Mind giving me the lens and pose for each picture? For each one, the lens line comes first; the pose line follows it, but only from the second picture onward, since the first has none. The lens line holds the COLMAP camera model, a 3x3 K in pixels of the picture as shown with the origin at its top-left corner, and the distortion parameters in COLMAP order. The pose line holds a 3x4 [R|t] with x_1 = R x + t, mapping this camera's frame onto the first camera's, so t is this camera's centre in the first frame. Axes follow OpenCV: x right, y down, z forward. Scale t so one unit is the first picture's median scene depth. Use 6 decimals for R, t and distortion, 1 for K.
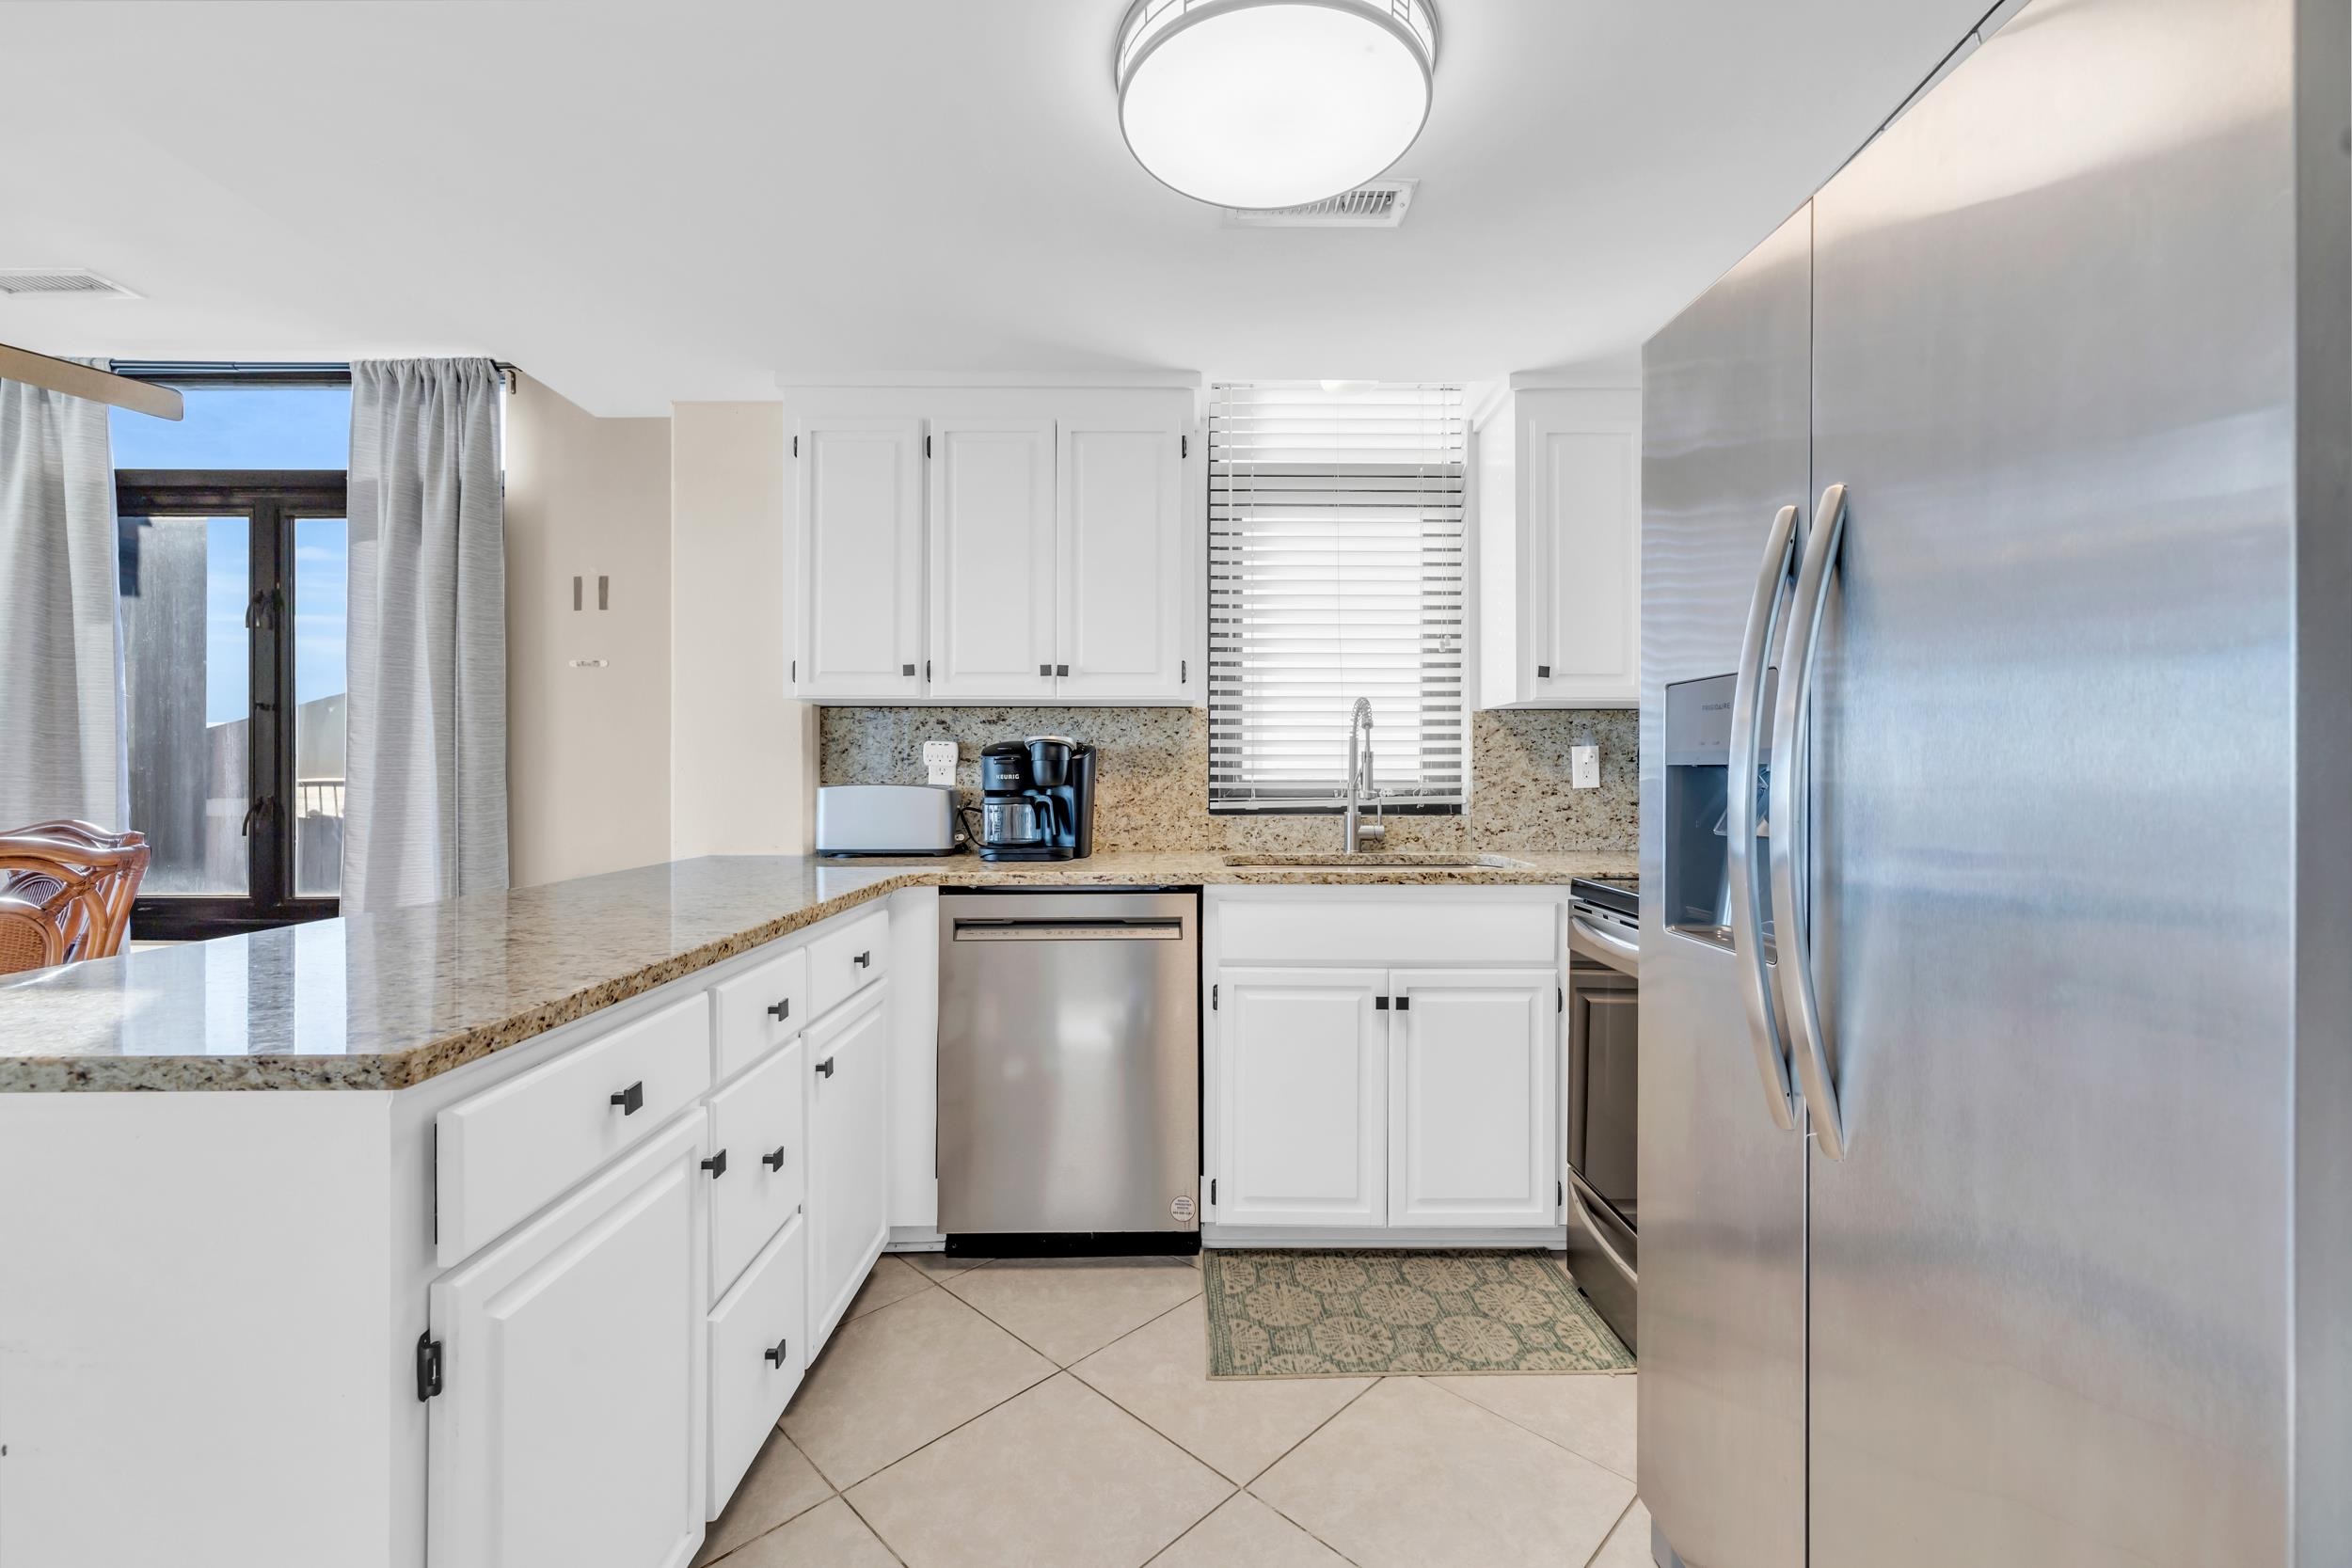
lens RADIAL K [[987.1, 0, 1187.4], [0, 987.1, 772.7], [0, 0, 1]] dist [-0.001887, -0.000366]
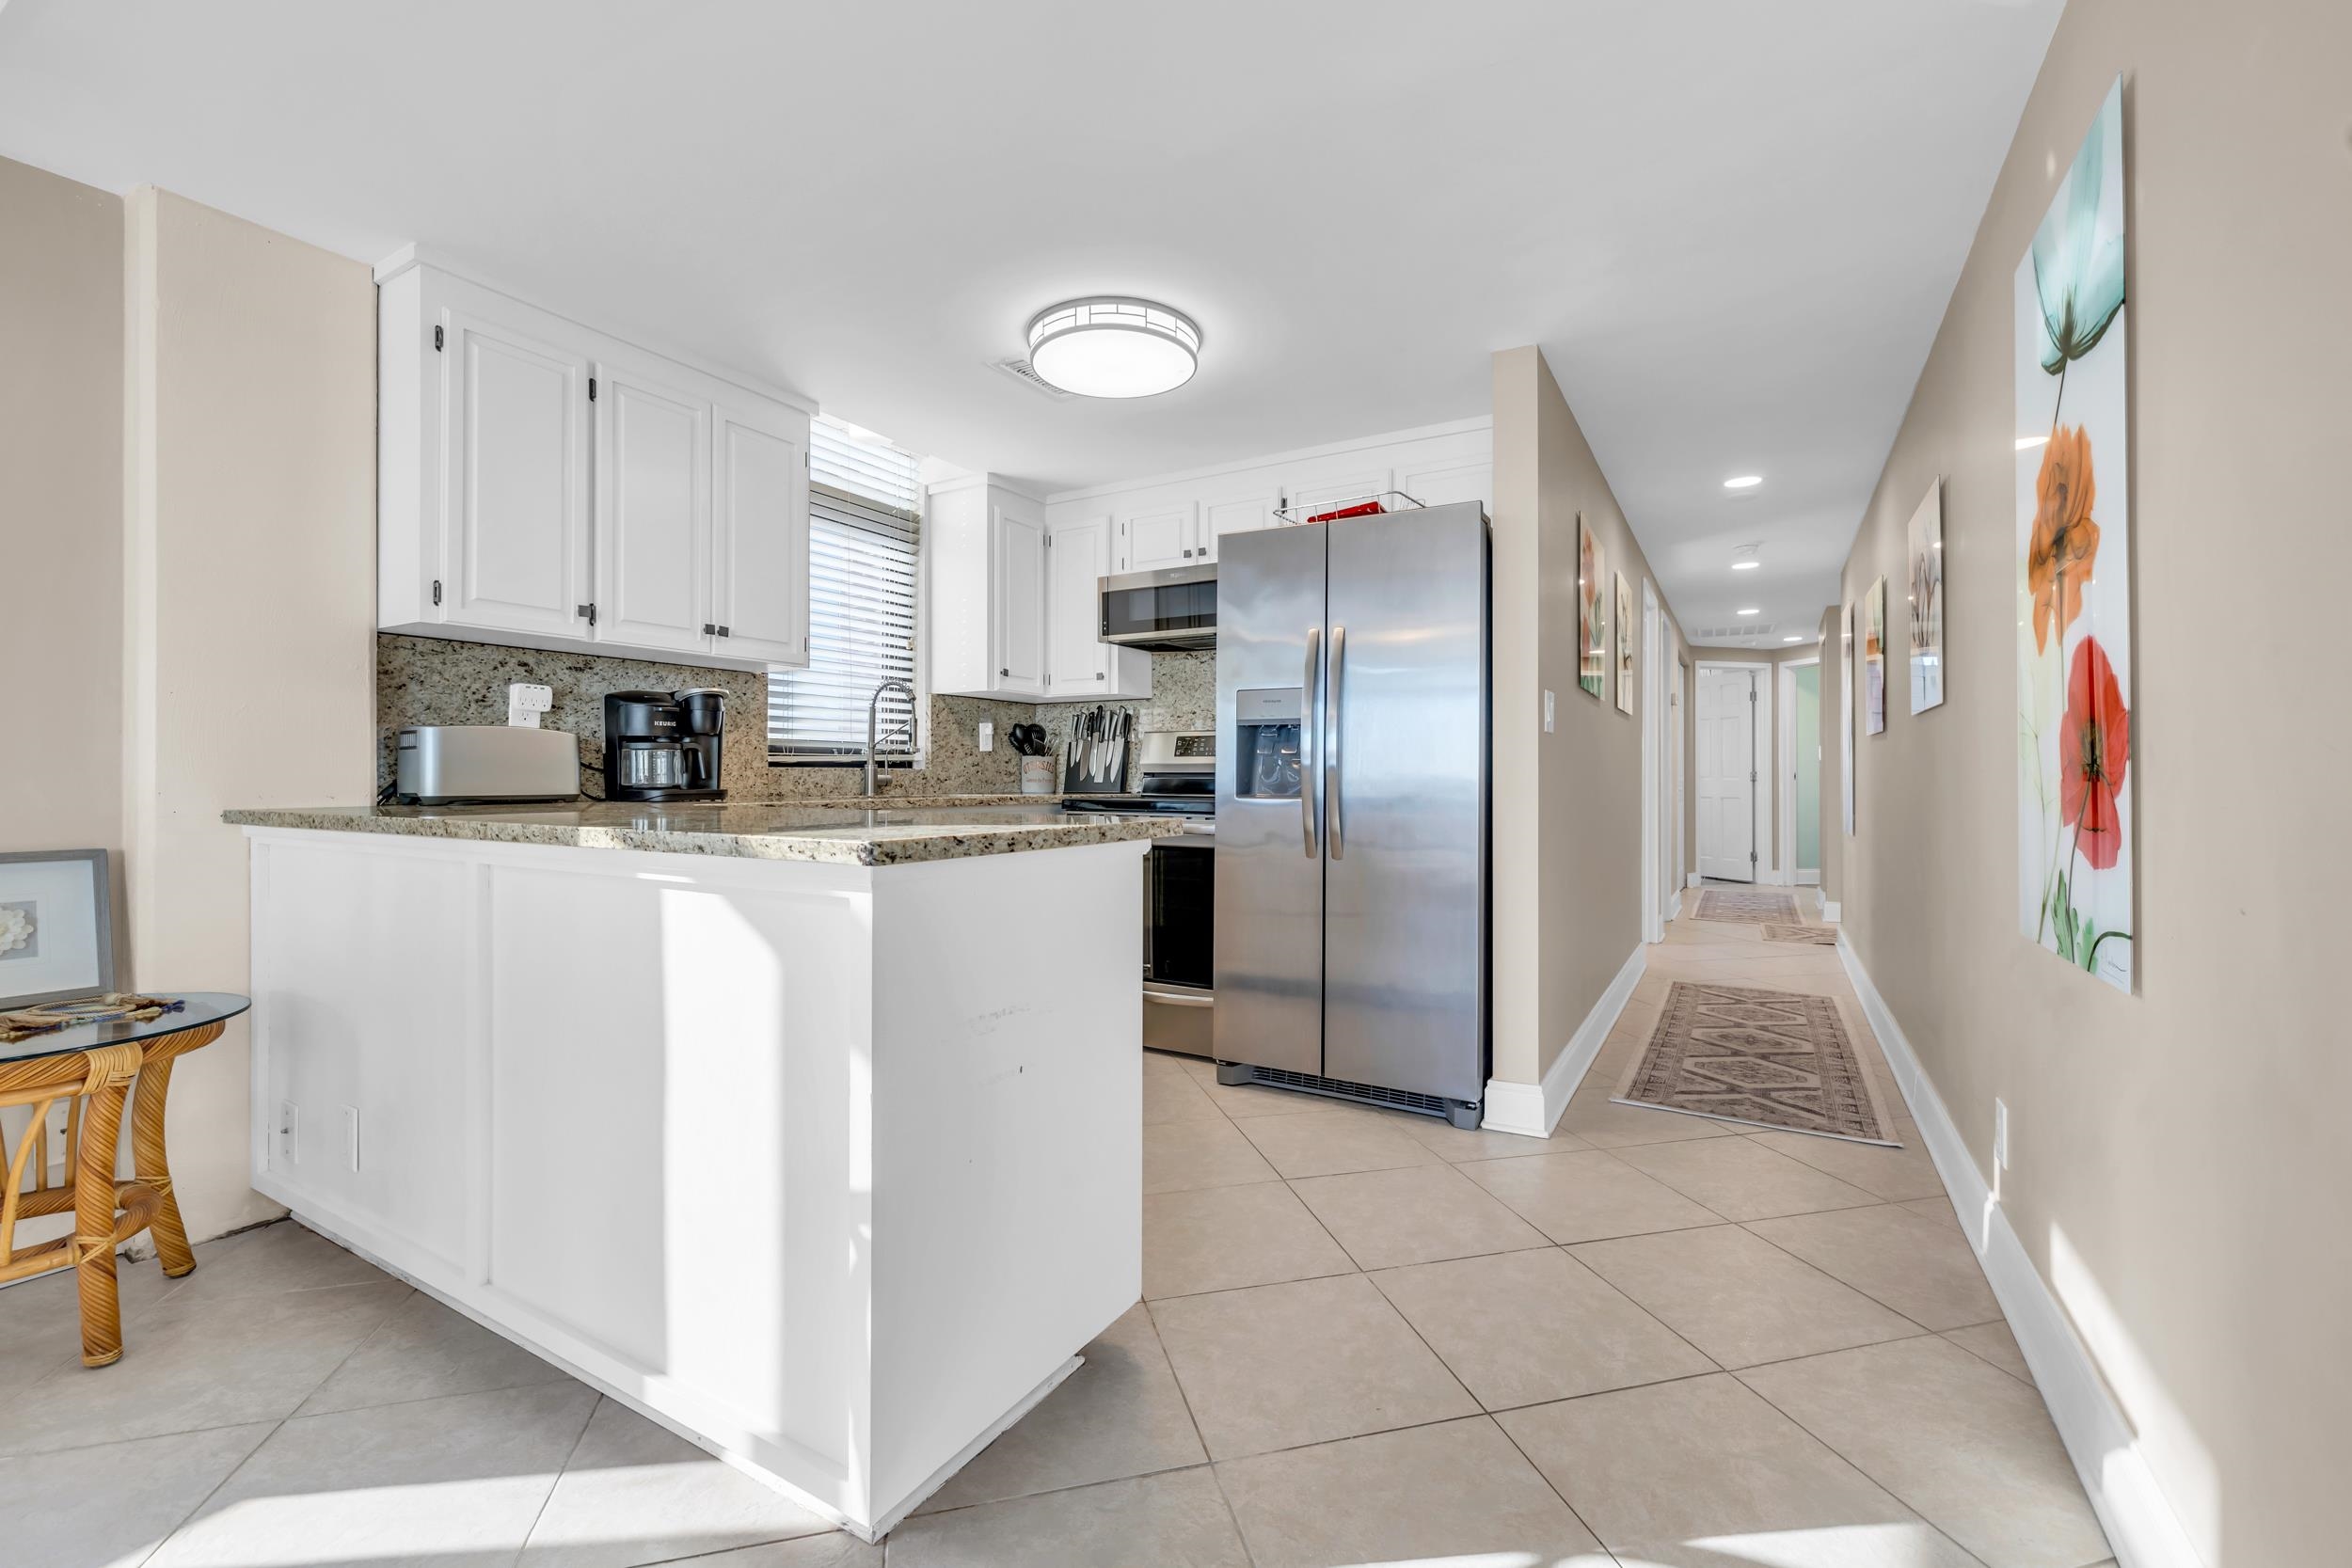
lens RADIAL K [[987.1, 0, 1207.1], [0, 987.1, 785.7], [0, 0, 1]] dist [-0.001887, -0.000366]
pose [[0.495696, -0.005777, 0.868477, -0.772117], [-0.003864, 0.999953, 0.008856, 0.055943], [-0.868488, -0.007746, 0.495650, -0.036203]]
